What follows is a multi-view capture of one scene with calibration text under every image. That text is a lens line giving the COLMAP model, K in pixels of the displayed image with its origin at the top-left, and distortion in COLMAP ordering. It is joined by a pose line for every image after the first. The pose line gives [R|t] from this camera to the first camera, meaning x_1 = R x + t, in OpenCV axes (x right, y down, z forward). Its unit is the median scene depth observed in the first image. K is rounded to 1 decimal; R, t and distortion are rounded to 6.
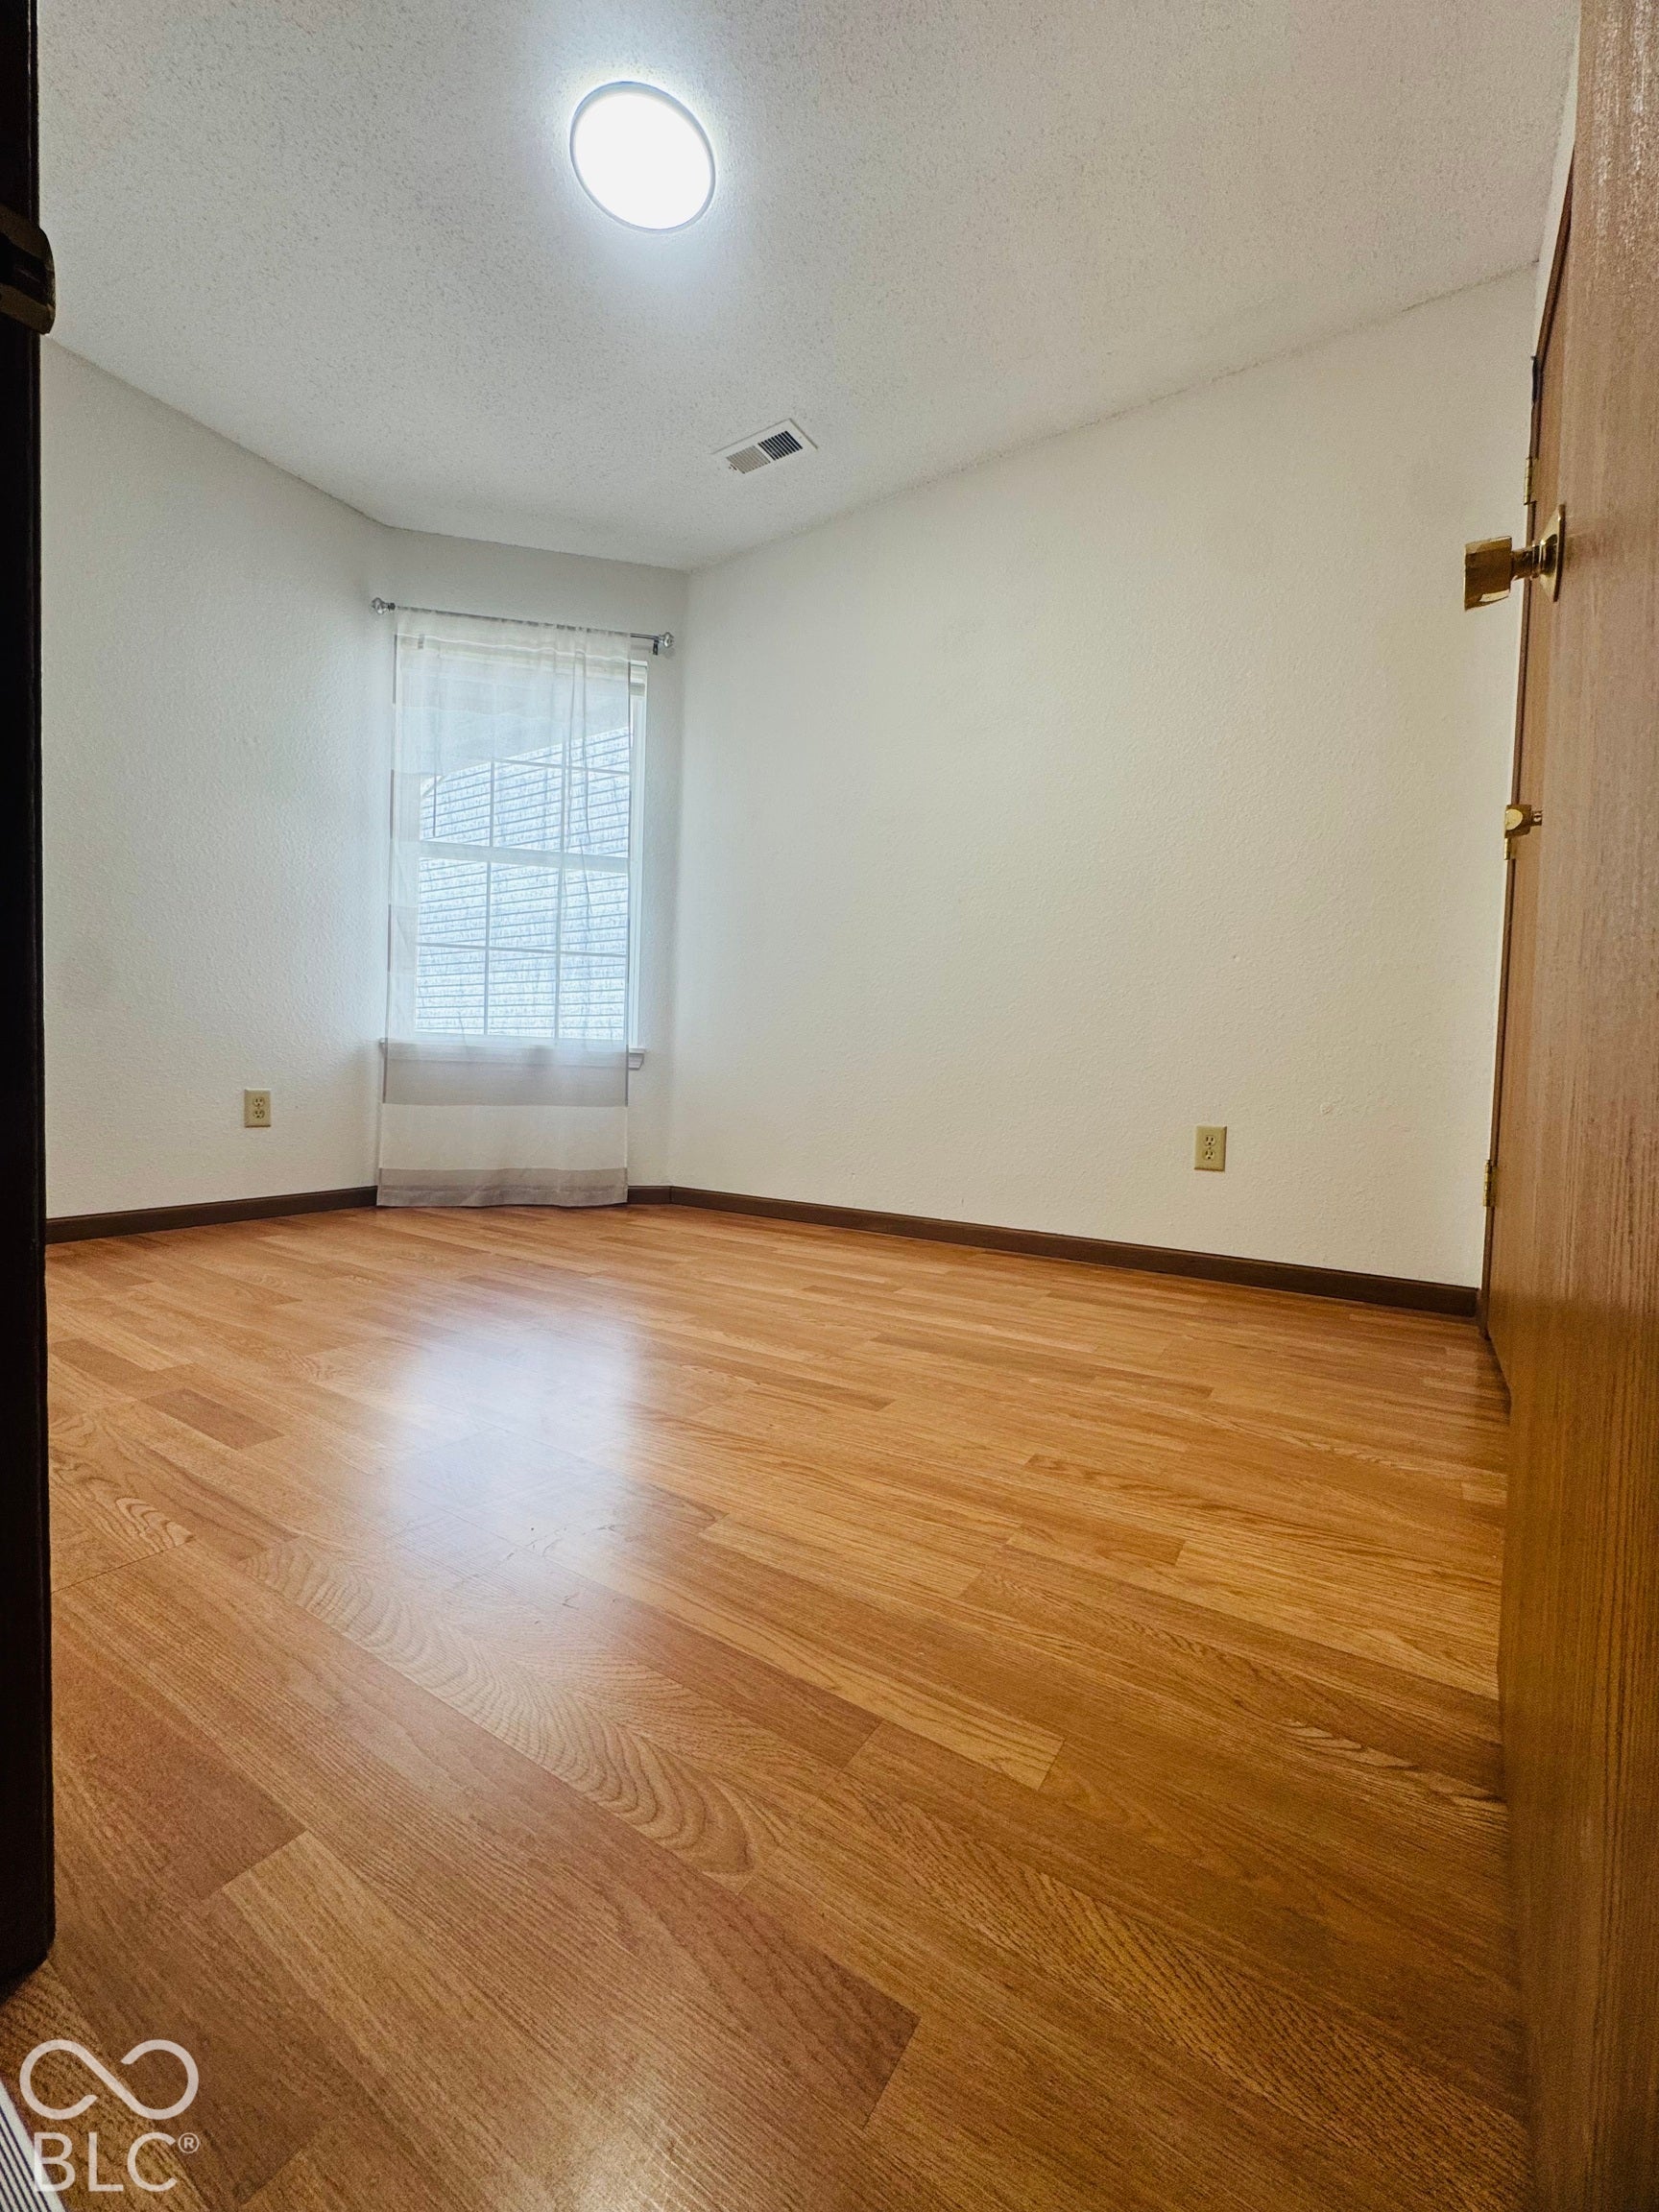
lens RADIAL K [[884.1, 0, 833.5], [0, 884.1, 1106.4], [0, 0, 1]] dist [-0.003224, 0.000112]
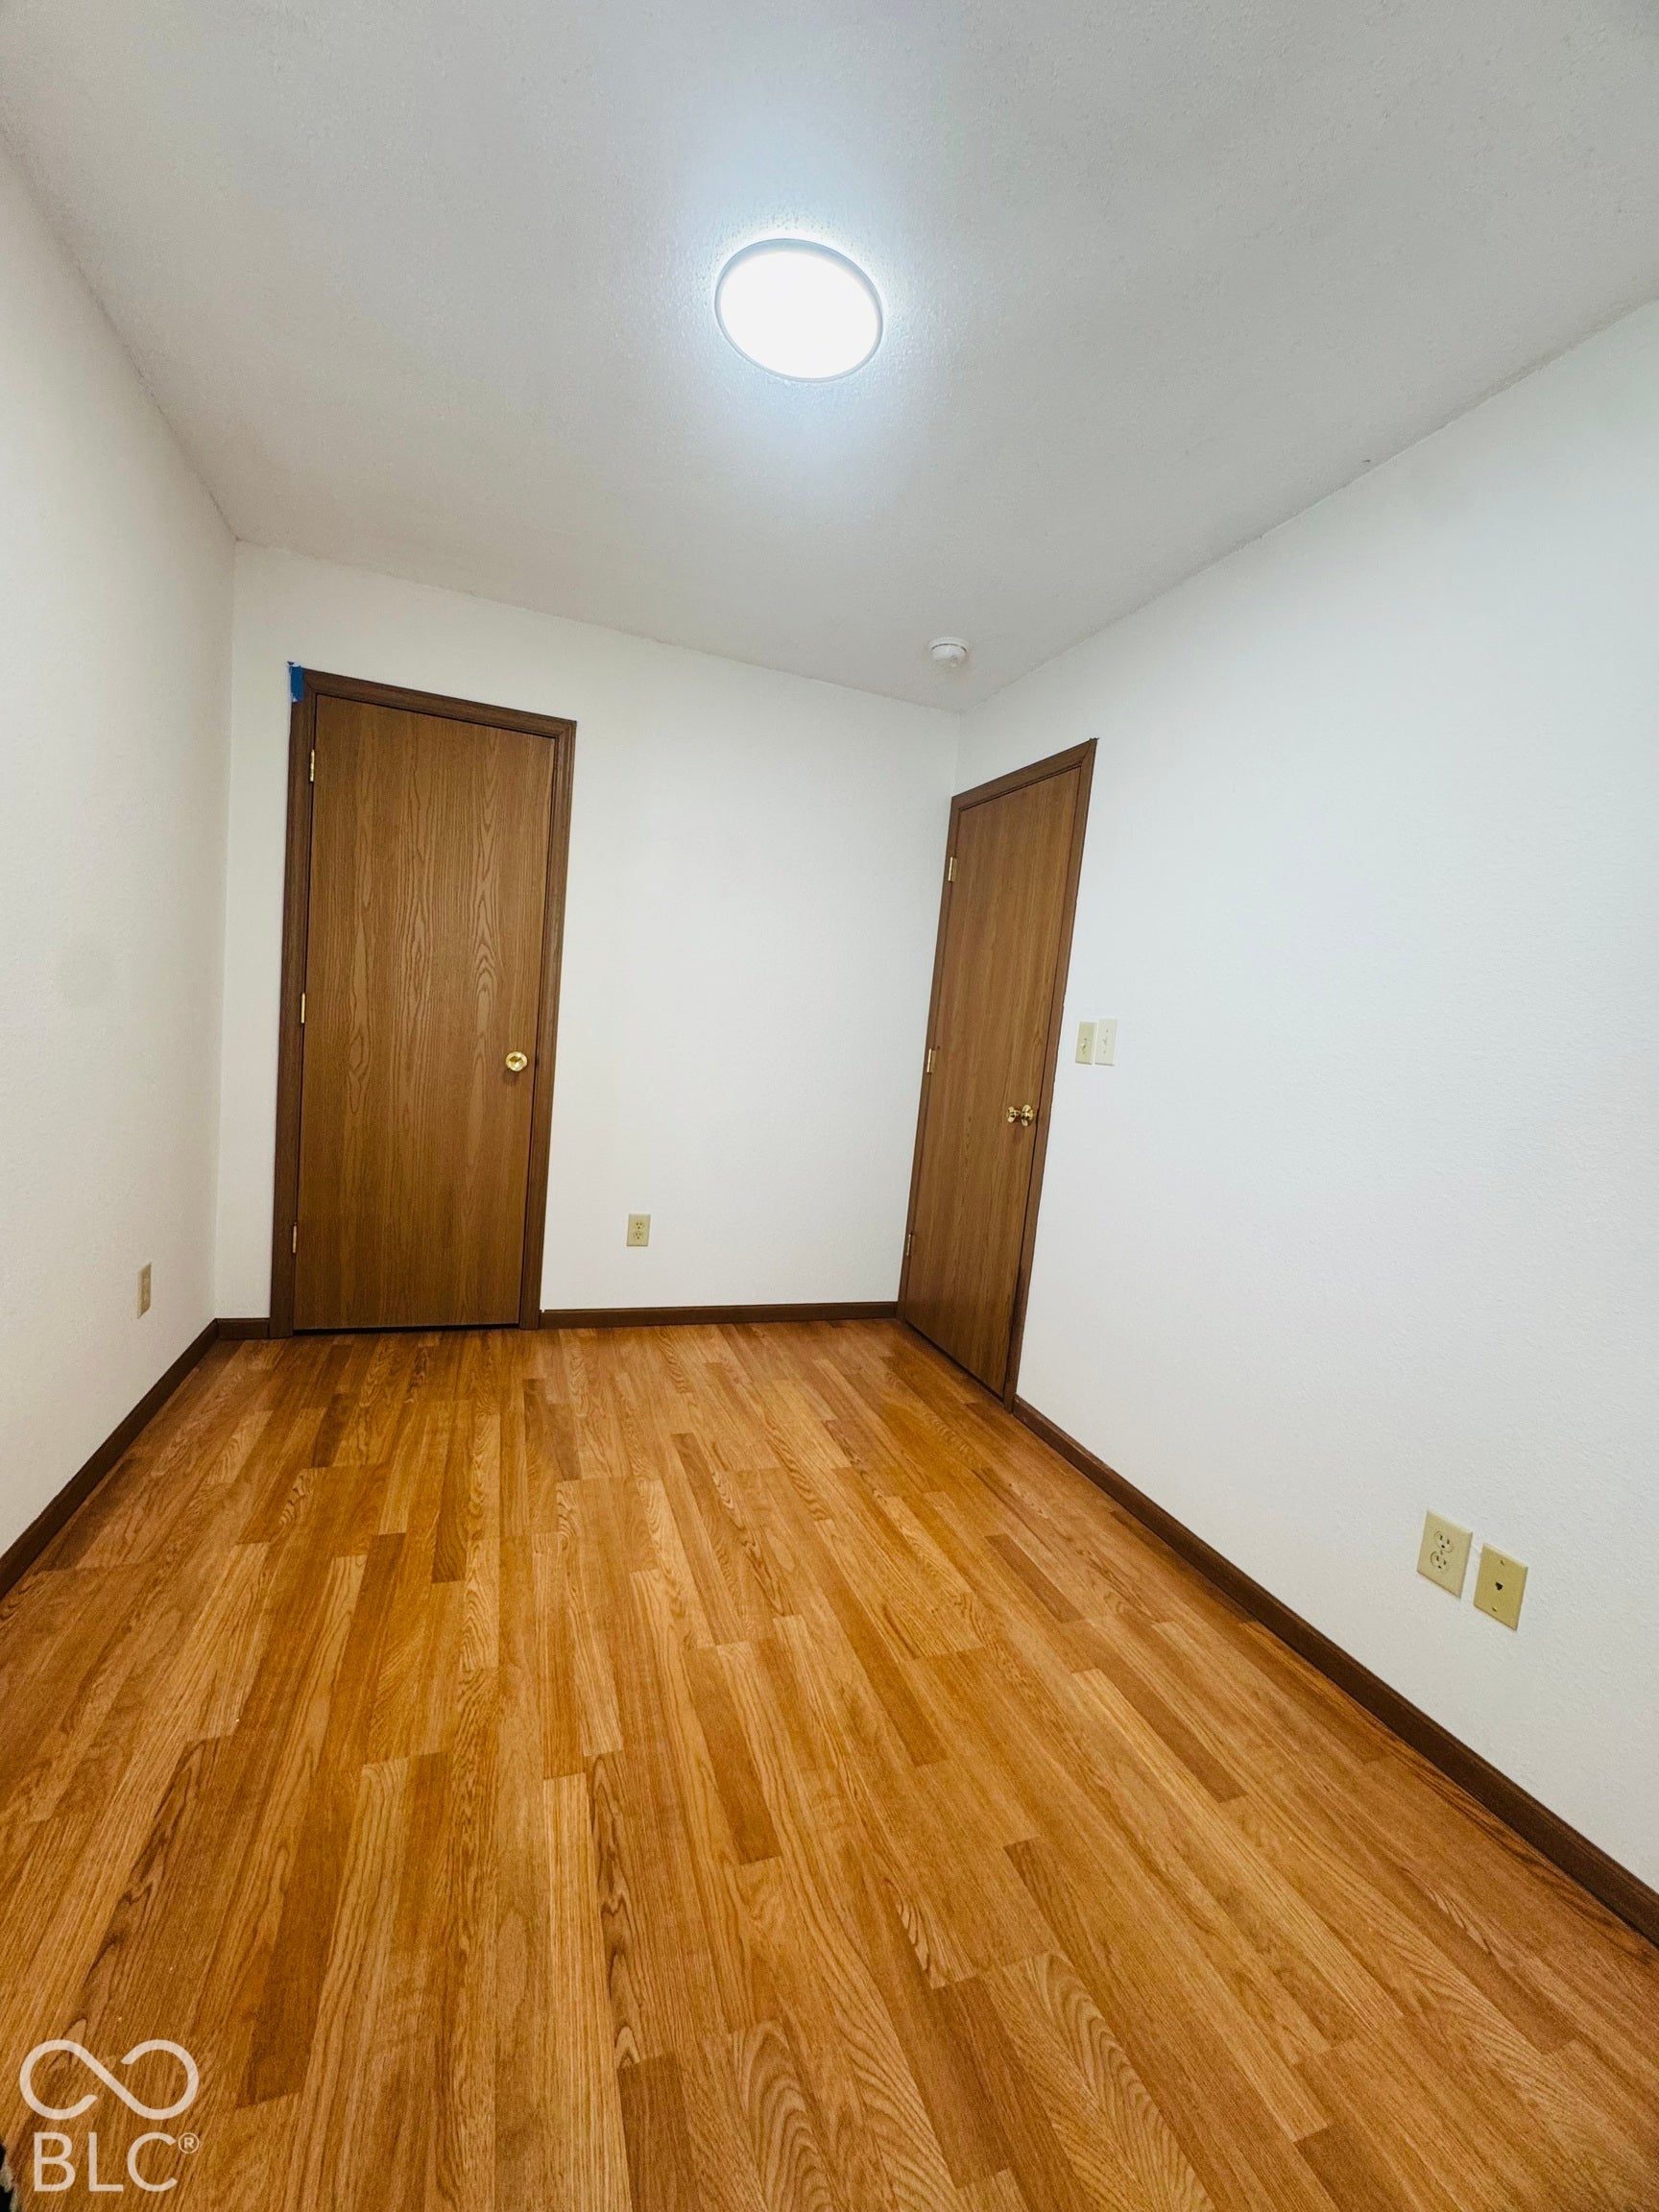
lens RADIAL K [[884.1, 0, 833.5], [0, 884.1, 1106.4], [0, 0, 1]] dist [-0.003224, 0.000112]
pose [[-0.791272, -0.162858, 0.589378, -1.266488], [-0.100546, 0.985413, 0.137302, -0.654810], [-0.603141, 0.049383, -0.796104, 2.501226]]
